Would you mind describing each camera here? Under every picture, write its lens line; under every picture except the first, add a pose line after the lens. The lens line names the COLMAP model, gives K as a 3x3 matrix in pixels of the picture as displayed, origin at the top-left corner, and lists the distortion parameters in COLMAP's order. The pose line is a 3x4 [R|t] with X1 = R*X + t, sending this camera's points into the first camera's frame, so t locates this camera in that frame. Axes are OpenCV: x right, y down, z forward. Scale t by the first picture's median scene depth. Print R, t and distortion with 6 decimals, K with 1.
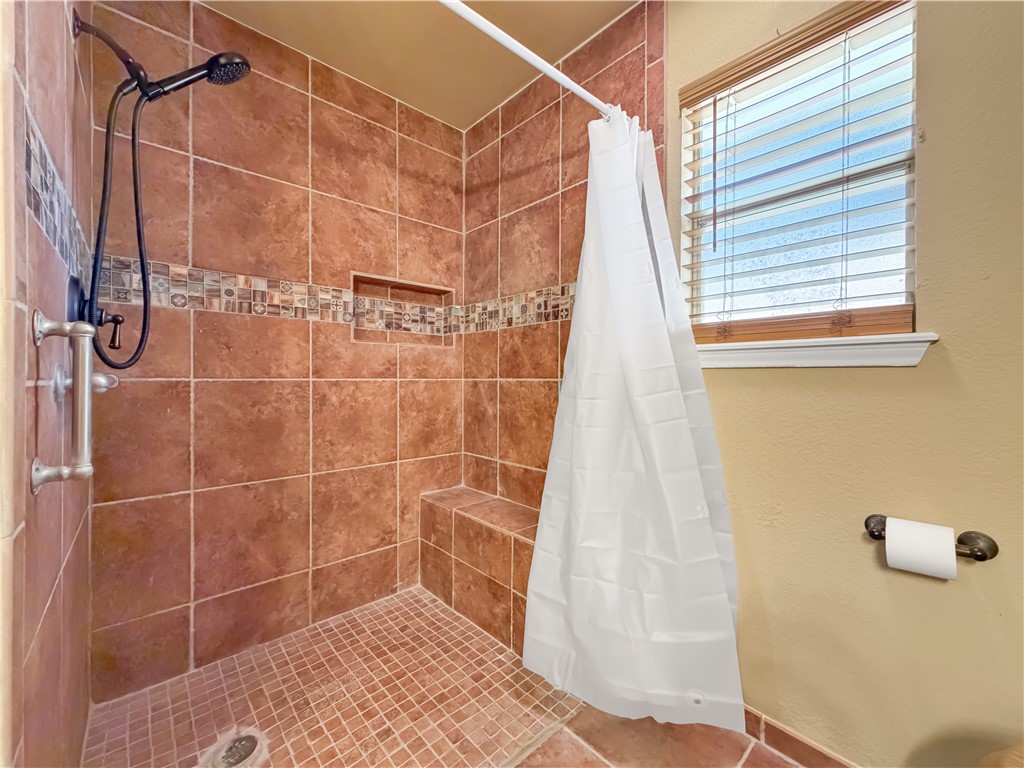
lens RADIAL K [[419.1, 0, 514.0], [0, 419.1, 382.1], [0, 0, 1]] dist [0.000724, -0.000653]
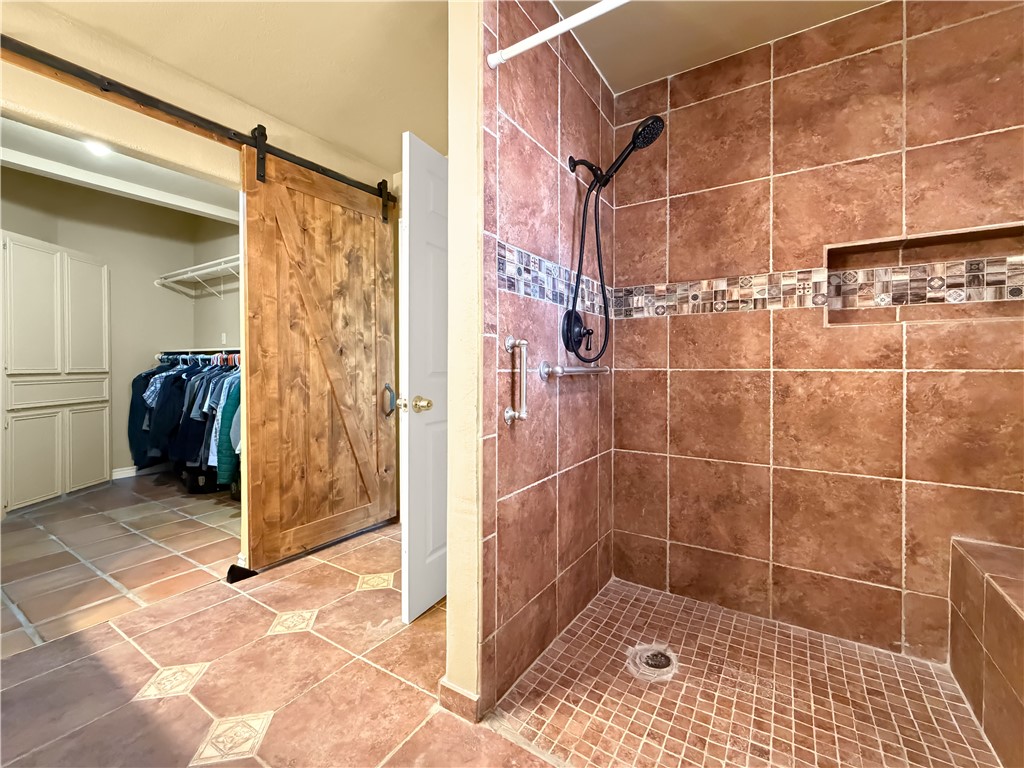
lens RADIAL K [[415.5, 0, 513.5], [0, 415.5, 374.4], [0, 0, 1]] dist [-0.000442, -0.000273]
pose [[0.280939, 0.014306, -0.959619, 0.288109], [-0.010014, 0.999878, 0.011975, -0.000972], [0.959673, 0.006245, 0.281048, 0.149934]]
